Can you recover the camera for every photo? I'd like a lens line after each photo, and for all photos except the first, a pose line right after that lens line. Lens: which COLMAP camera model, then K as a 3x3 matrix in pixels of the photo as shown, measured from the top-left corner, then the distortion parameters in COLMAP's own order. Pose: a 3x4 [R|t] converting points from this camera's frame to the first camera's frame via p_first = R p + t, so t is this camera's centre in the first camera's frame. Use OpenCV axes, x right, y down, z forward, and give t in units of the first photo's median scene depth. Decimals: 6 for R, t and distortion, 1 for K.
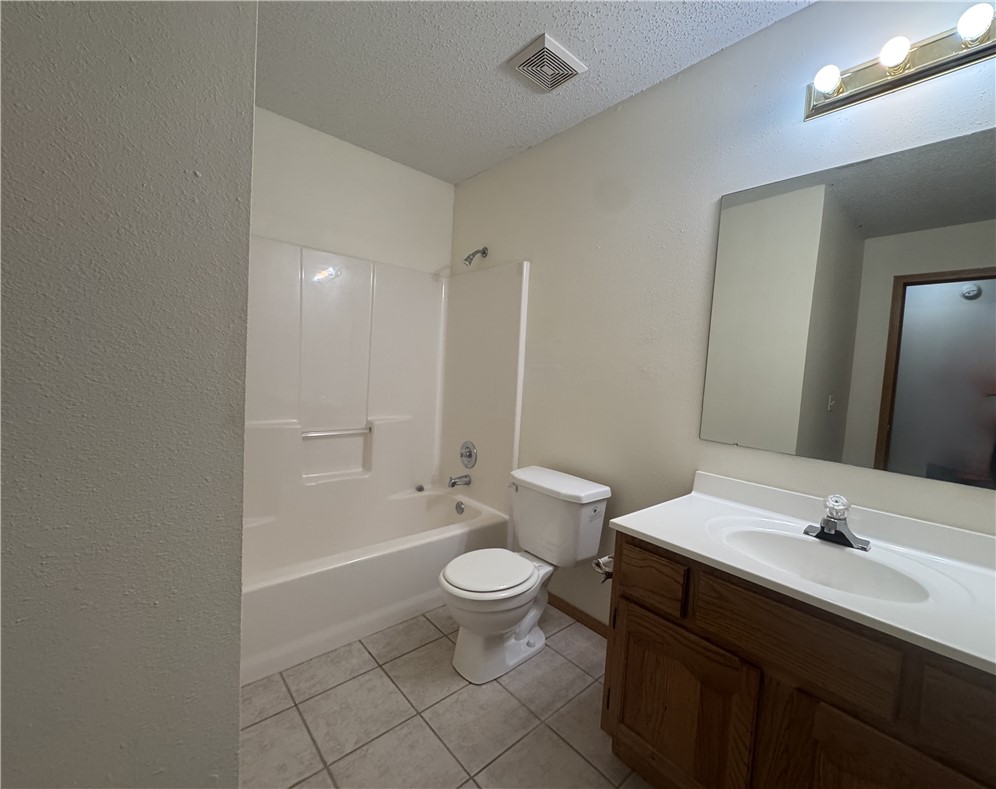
lens RADIAL K [[443.3, 0, 498.0], [0, 443.3, 394.5], [0, 0, 1]] dist [0.000181, -0.000413]
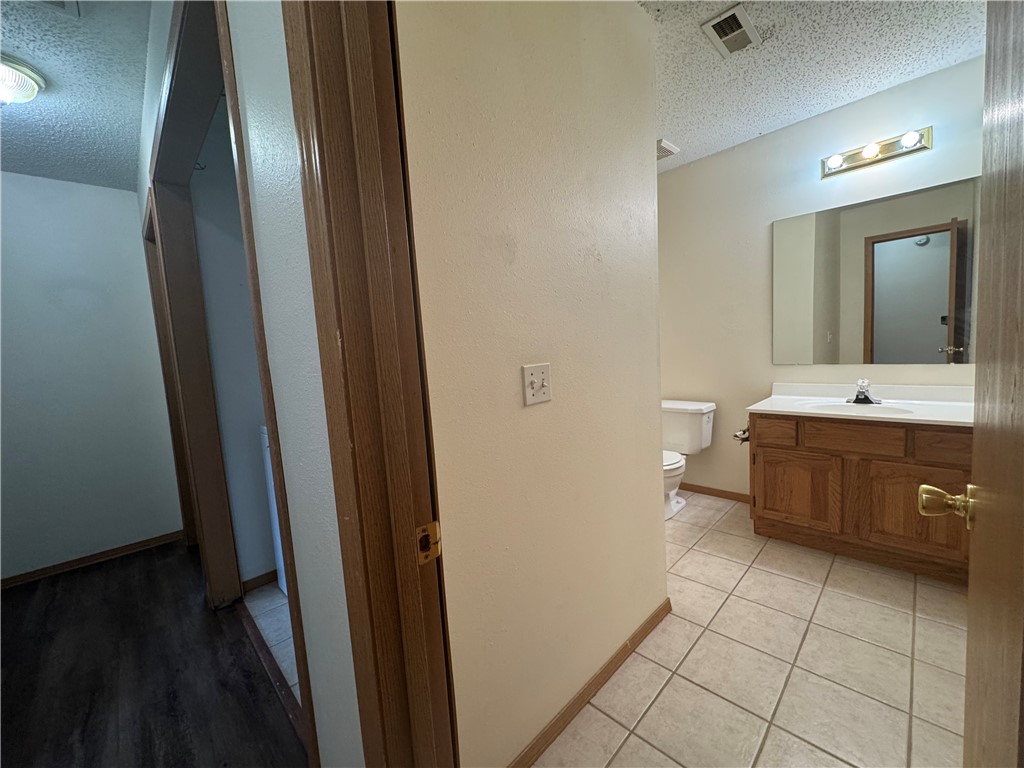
lens RADIAL K [[407.9, 0, 512.0], [0, 407.9, 384.0], [0, 0, 1]] dist [0.000526, -0.000129]
pose [[0.992020, -0.125377, 0.013313, -0.750774], [0.124858, 0.991575, 0.034480, -0.007424], [-0.017523, -0.032543, 0.999317, -0.729139]]
